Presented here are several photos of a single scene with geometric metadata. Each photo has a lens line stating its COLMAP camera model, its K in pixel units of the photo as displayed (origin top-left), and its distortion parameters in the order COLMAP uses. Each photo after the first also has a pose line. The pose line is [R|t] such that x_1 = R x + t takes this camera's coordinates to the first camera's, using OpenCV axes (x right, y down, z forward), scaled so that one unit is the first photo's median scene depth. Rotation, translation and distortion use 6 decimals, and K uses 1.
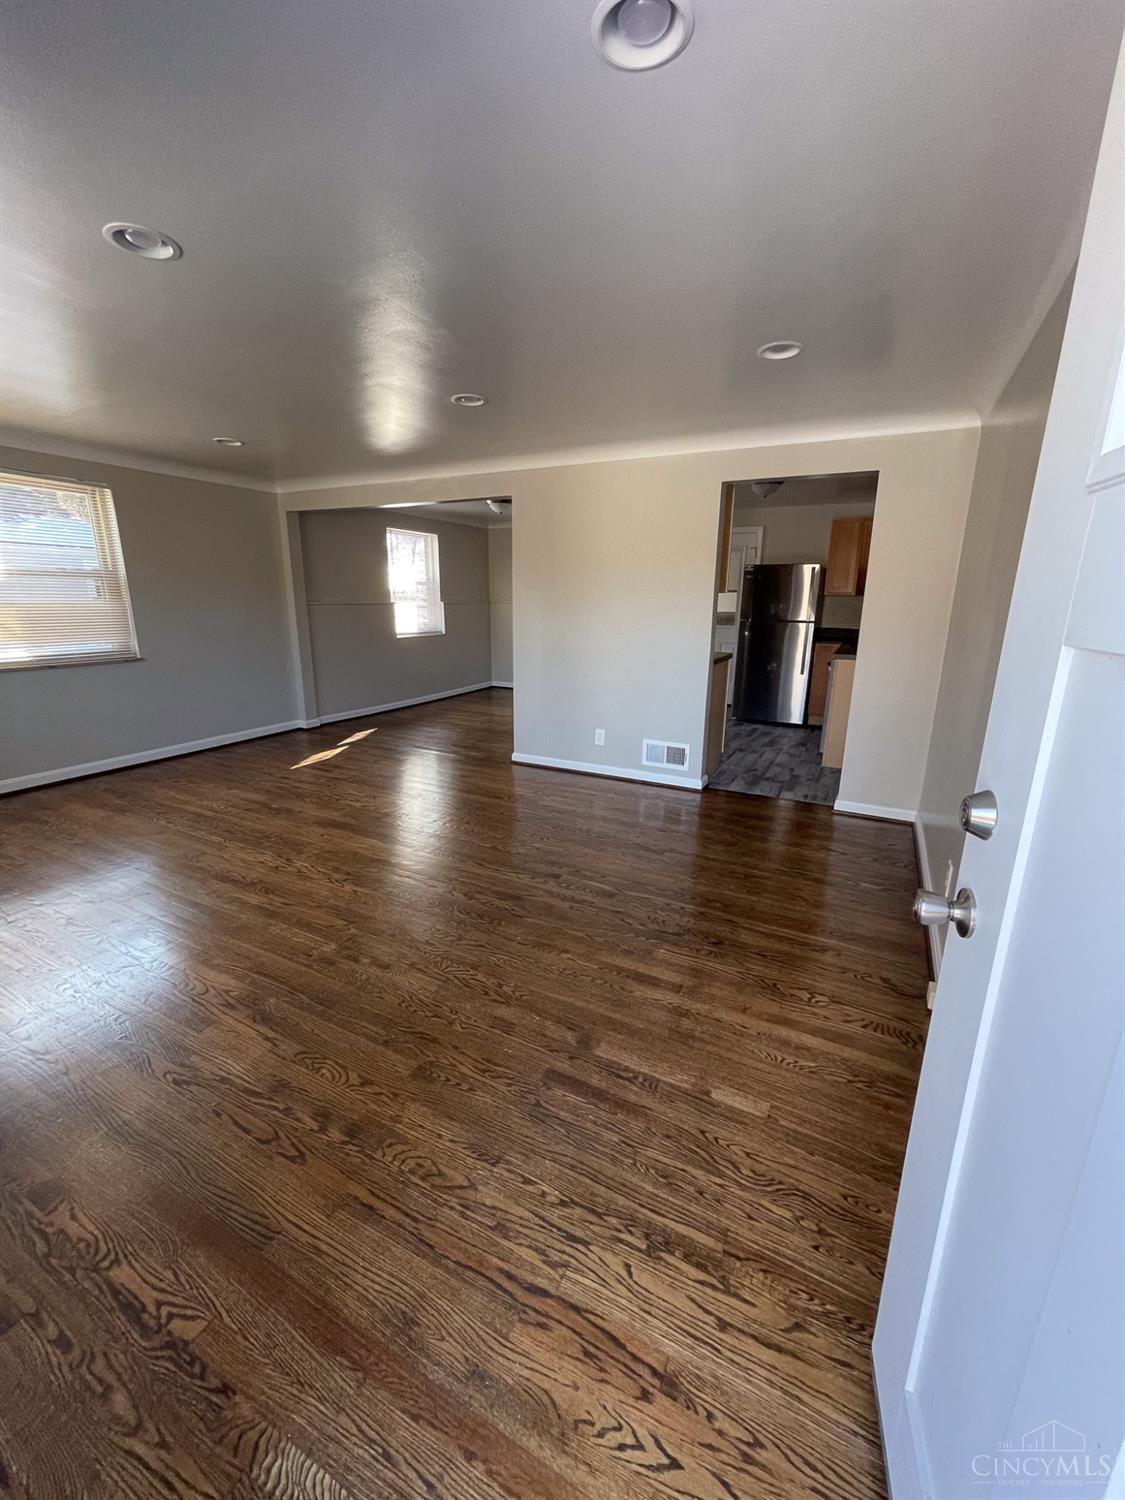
lens RADIAL K [[610.6, 0, 559.0], [0, 610.6, 749.5], [0, 0, 1]] dist [0.004570, 0.001235]
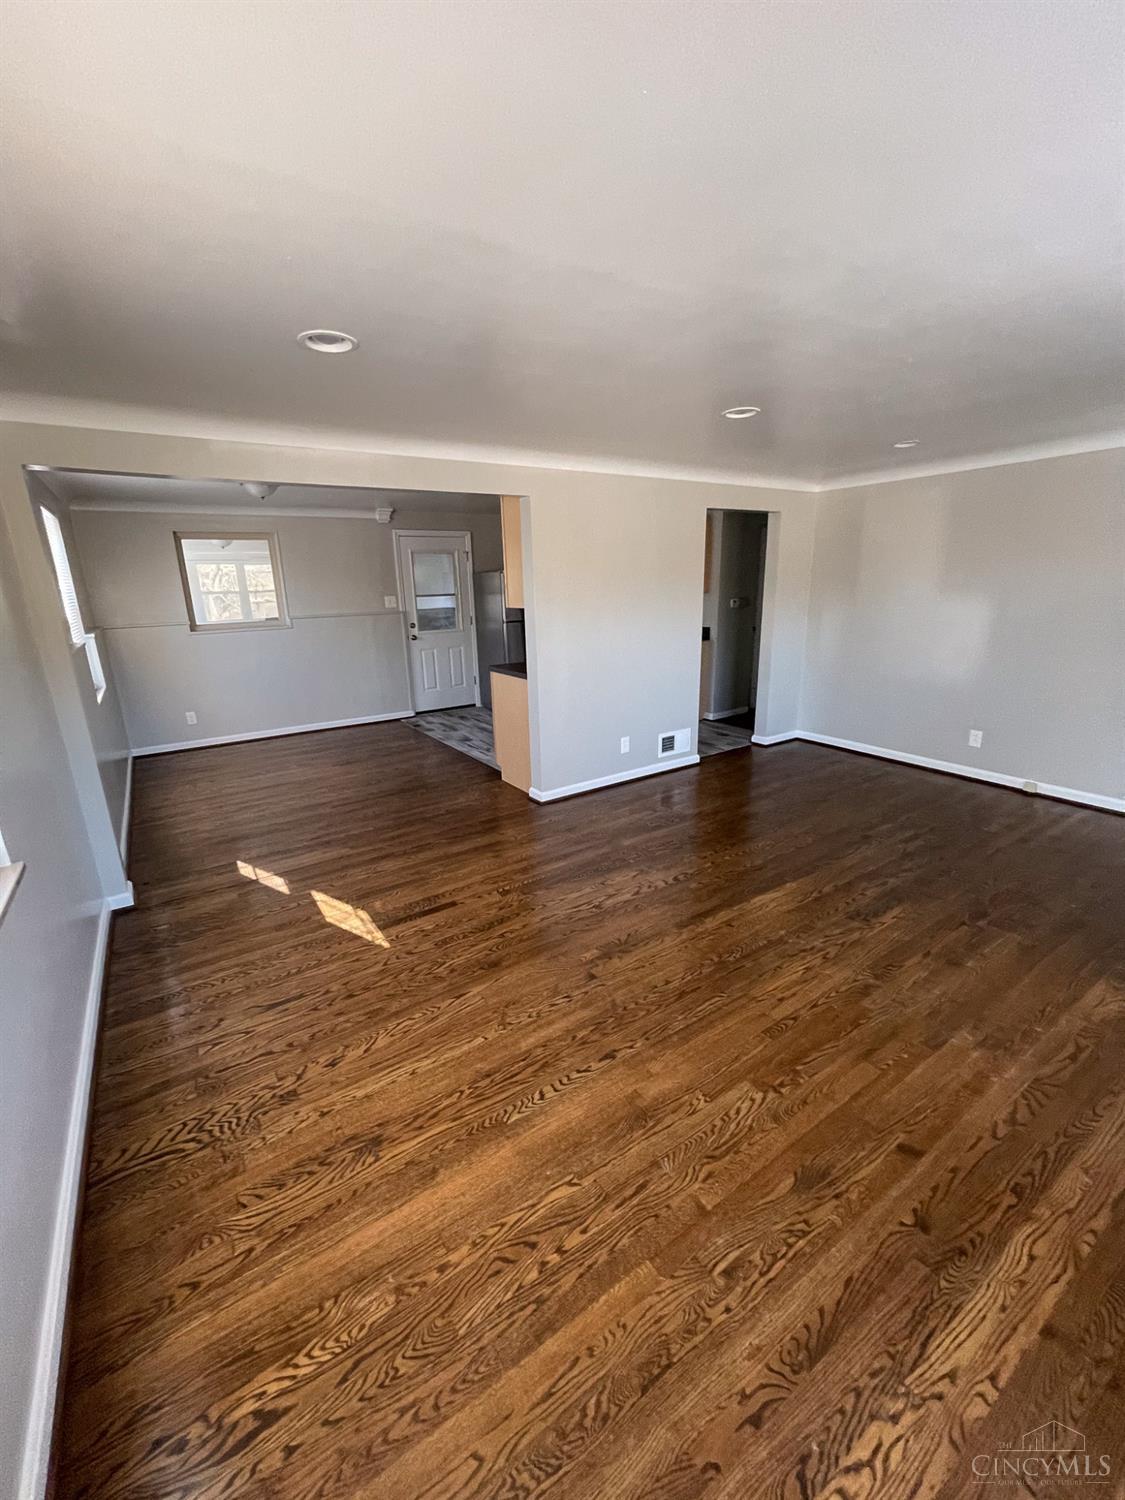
lens RADIAL K [[610.6, 0, 565.1], [0, 610.6, 752.7], [0, 0, 1]] dist [0.004570, 0.001235]
pose [[0.473869, -0.258358, 0.841843, -0.897774], [0.249945, 0.956137, 0.152742, -0.203330], [-0.844379, 0.138035, 0.517659, 0.602020]]
